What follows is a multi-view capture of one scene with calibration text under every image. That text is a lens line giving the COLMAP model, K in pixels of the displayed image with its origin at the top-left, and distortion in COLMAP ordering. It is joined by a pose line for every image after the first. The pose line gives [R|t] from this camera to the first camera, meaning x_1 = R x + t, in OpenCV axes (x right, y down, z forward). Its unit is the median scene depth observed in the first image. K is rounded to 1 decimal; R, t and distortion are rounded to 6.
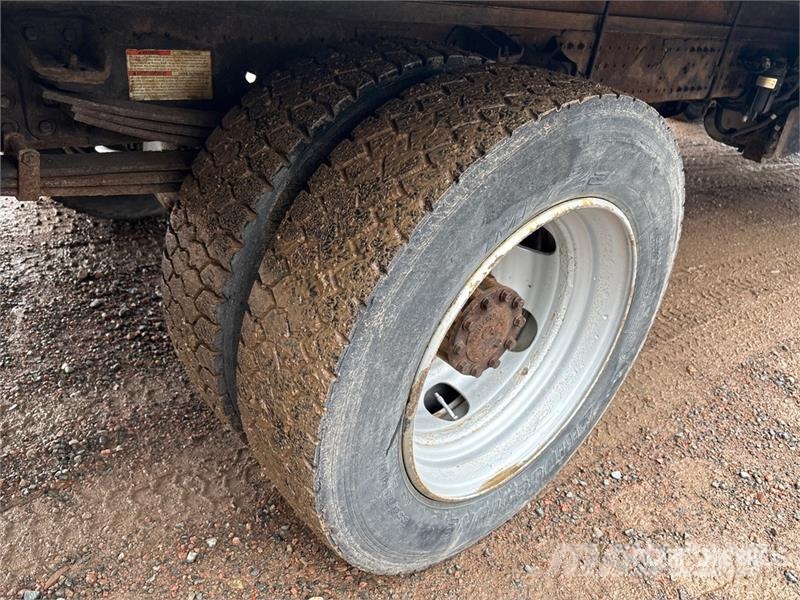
lens RADIAL K [[601.3, 0, 400.0], [0, 601.3, 300.0], [0, 0, 1]] dist [0.038901, -0.033361]
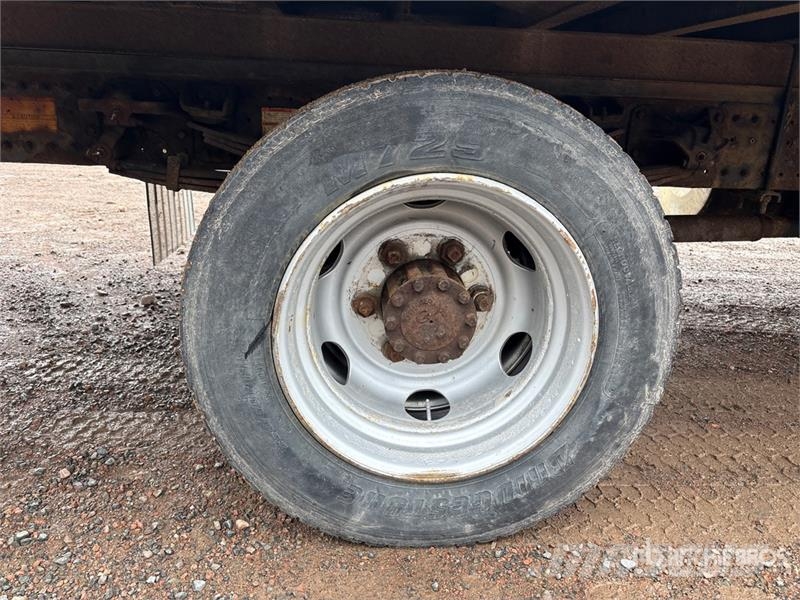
lens RADIAL K [[599.4, 0, 407.4], [0, 599.4, 300.3], [0, 0, 1]] dist [0.048760, -0.037535]
pose [[0.817984, 0.092375, -0.567775, 0.847437], [-0.235124, 0.954497, -0.183447, 0.266095], [0.524994, 0.283554, 0.802483, 0.147668]]
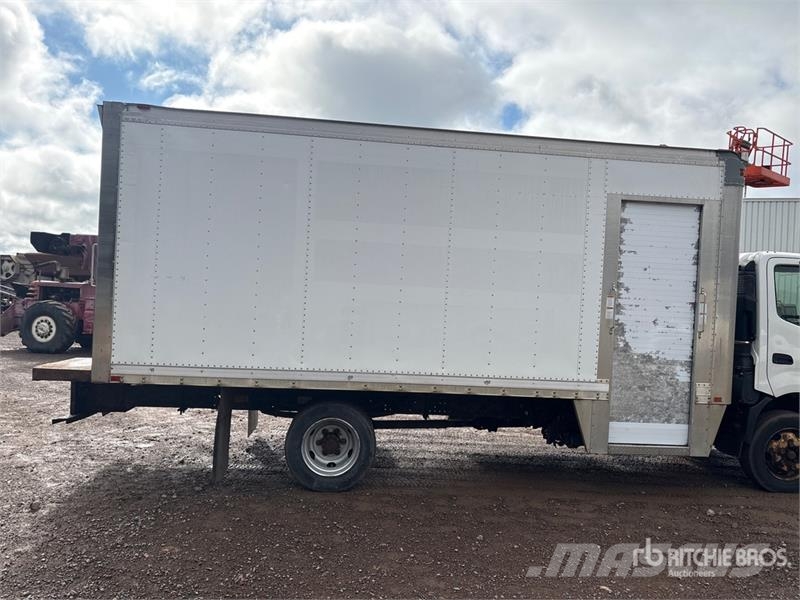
lens RADIAL K [[599.4, 0, 407.4], [0, 599.4, 300.3], [0, 0, 1]] dist [0.048760, -0.037535]
pose [[0.832977, -0.060388, -0.550002, 4.336522], [-0.232117, 0.864191, -0.446425, 1.358356], [0.502265, 0.499527, 0.705834, -3.548906]]
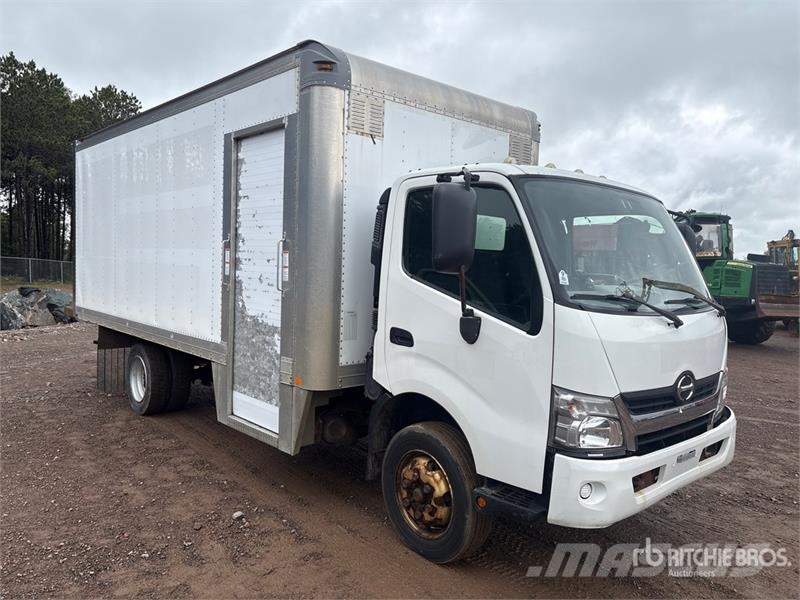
lens RADIAL K [[601.3, 0, 400.0], [0, 601.3, 300.0], [0, 0, 1]] dist [0.038901, -0.033361]
pose [[0.056783, -0.042088, -0.997499, 8.251299], [-0.502403, 0.862188, -0.064978, -1.960891], [0.862767, 0.504836, 0.027812, 3.285675]]
